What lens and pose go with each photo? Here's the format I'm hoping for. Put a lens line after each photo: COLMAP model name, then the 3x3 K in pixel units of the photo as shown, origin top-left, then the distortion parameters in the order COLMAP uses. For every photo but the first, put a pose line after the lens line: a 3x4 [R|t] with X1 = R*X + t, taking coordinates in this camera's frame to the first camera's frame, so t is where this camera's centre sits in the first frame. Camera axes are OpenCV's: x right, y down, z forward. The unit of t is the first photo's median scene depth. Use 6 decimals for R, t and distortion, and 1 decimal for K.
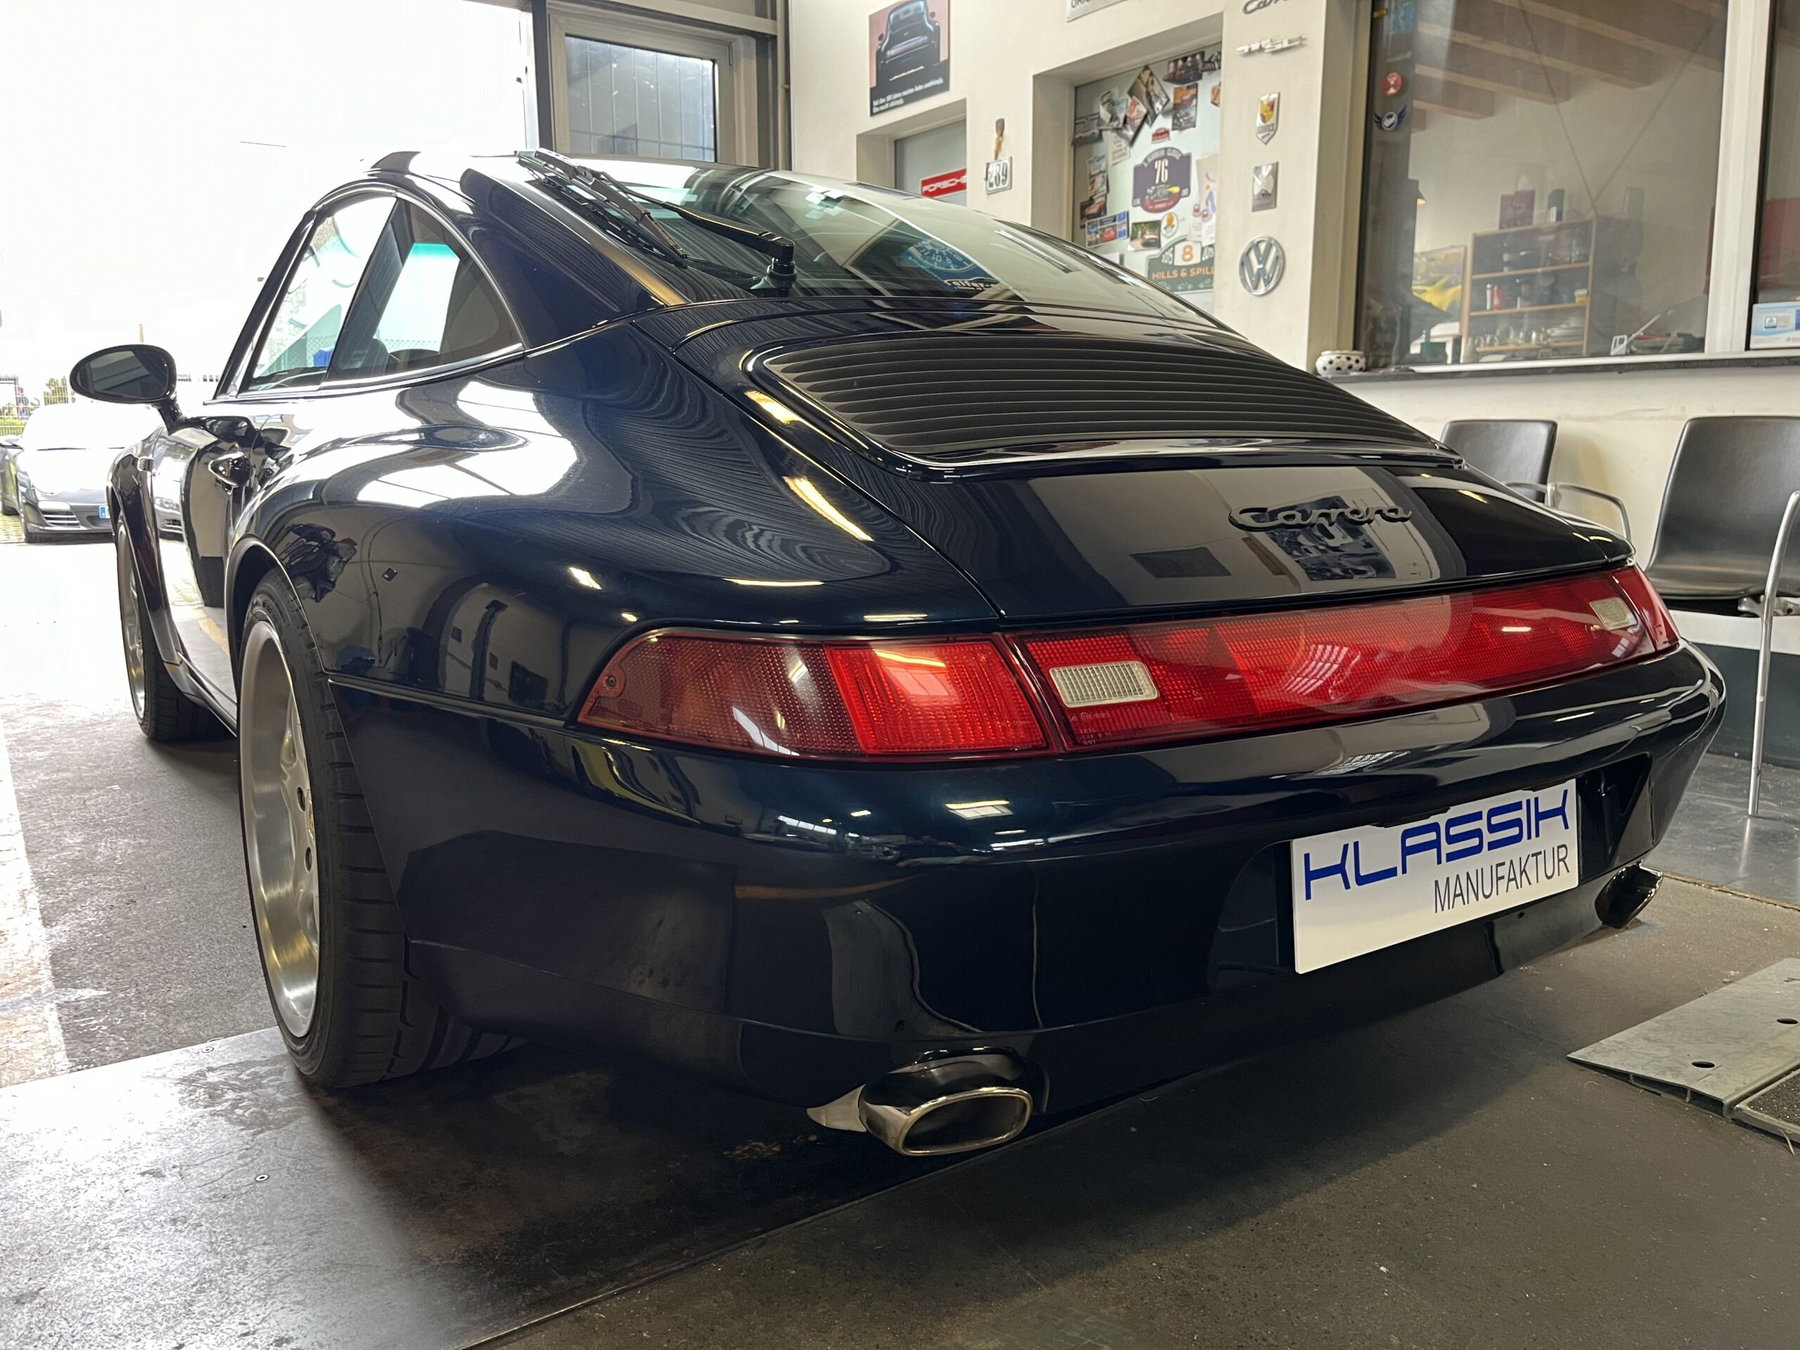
lens RADIAL K [[1374.9, 0, 900.0], [0, 1374.9, 675.0], [0, 0, 1]] dist [0.069217, -0.115545]
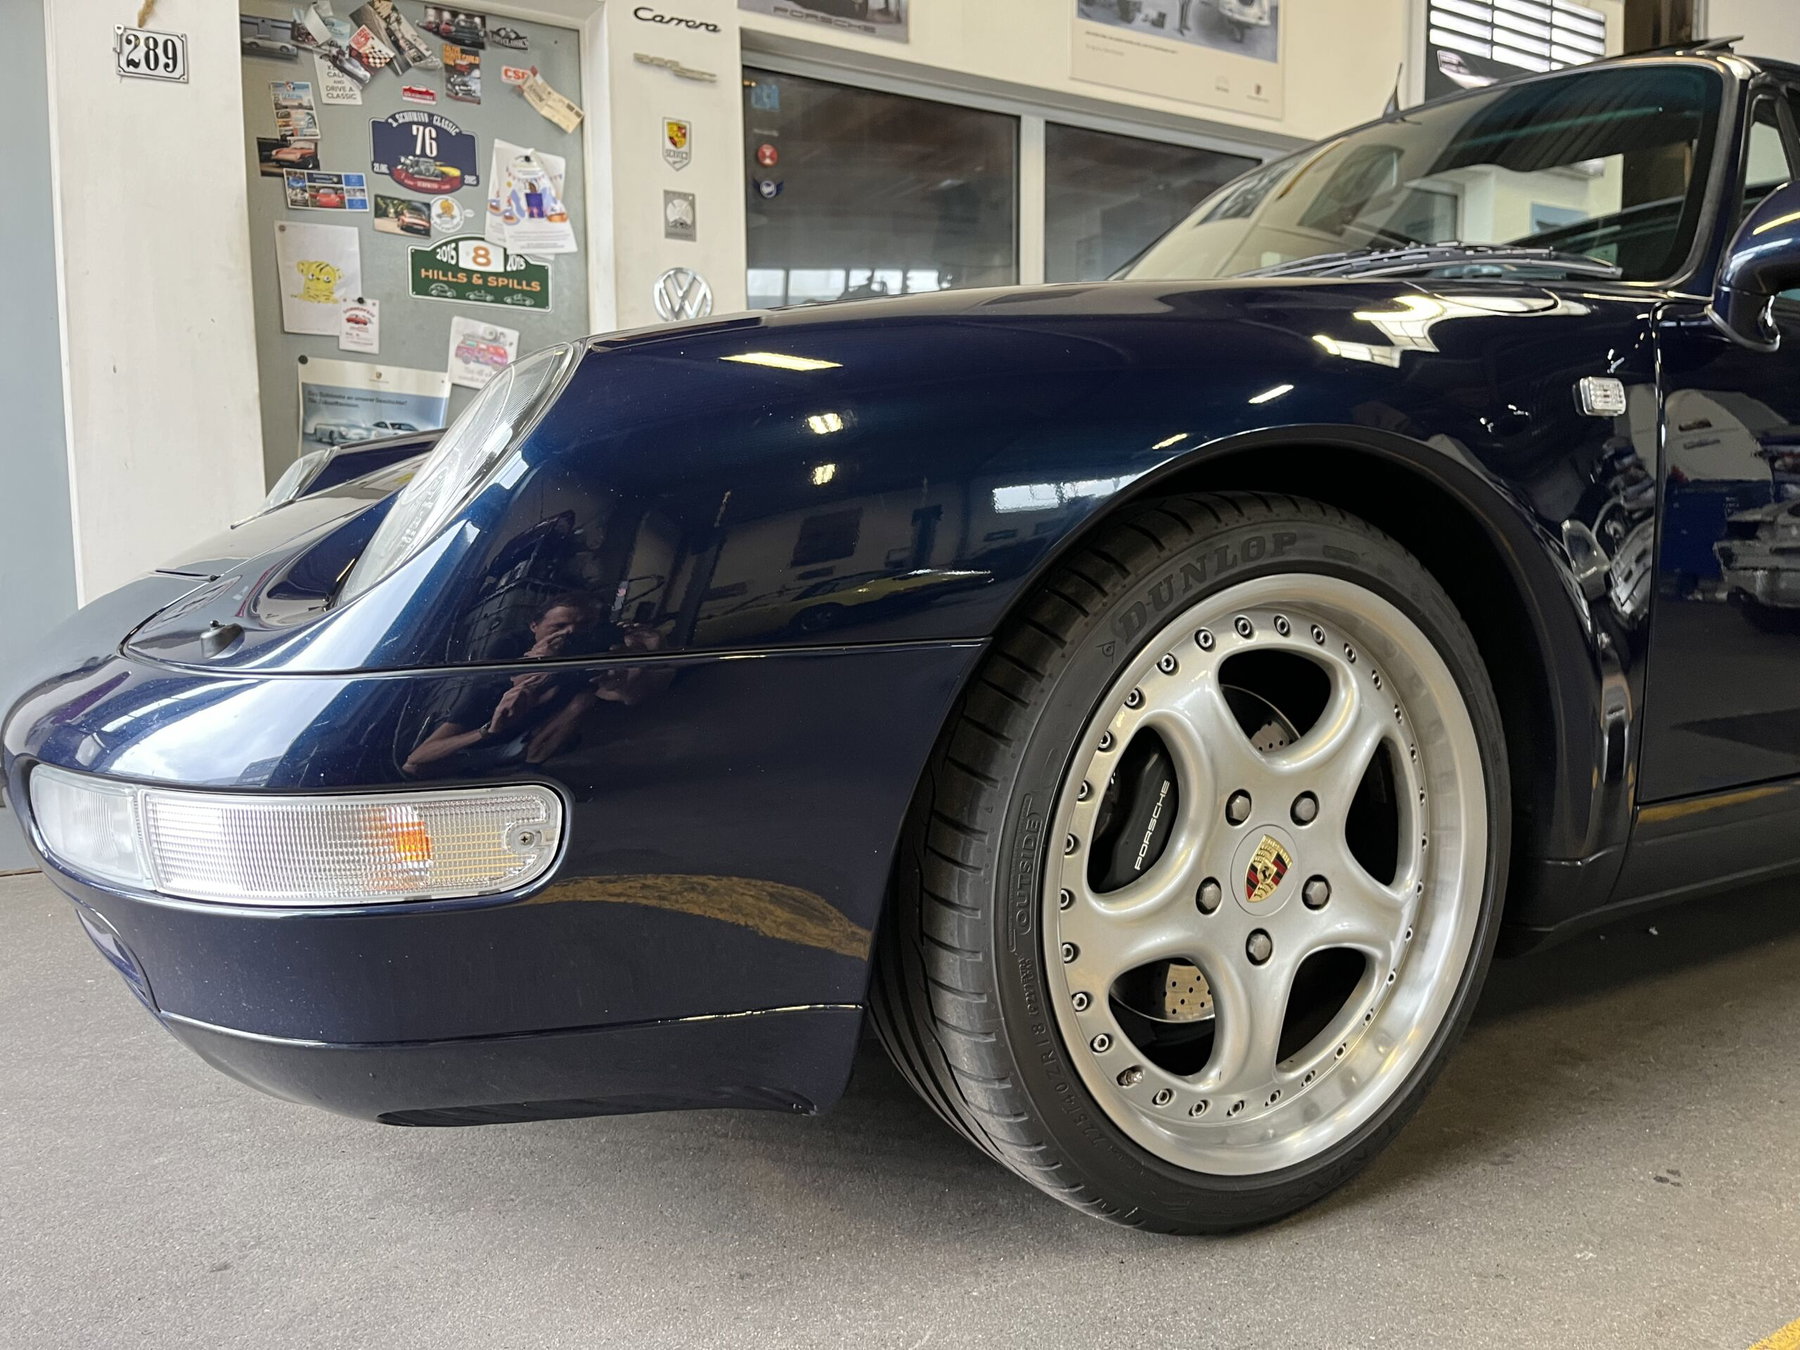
lens RADIAL K [[1374.9, 0, 900.0], [0, 1374.9, 675.0], [0, 0, 1]] dist [0.069217, -0.115545]
pose [[0.037430, -0.101224, 0.994159, -0.607712], [0.181196, 0.979053, 0.092863, -0.096136], [-0.982734, 0.176662, 0.054987, 0.755305]]
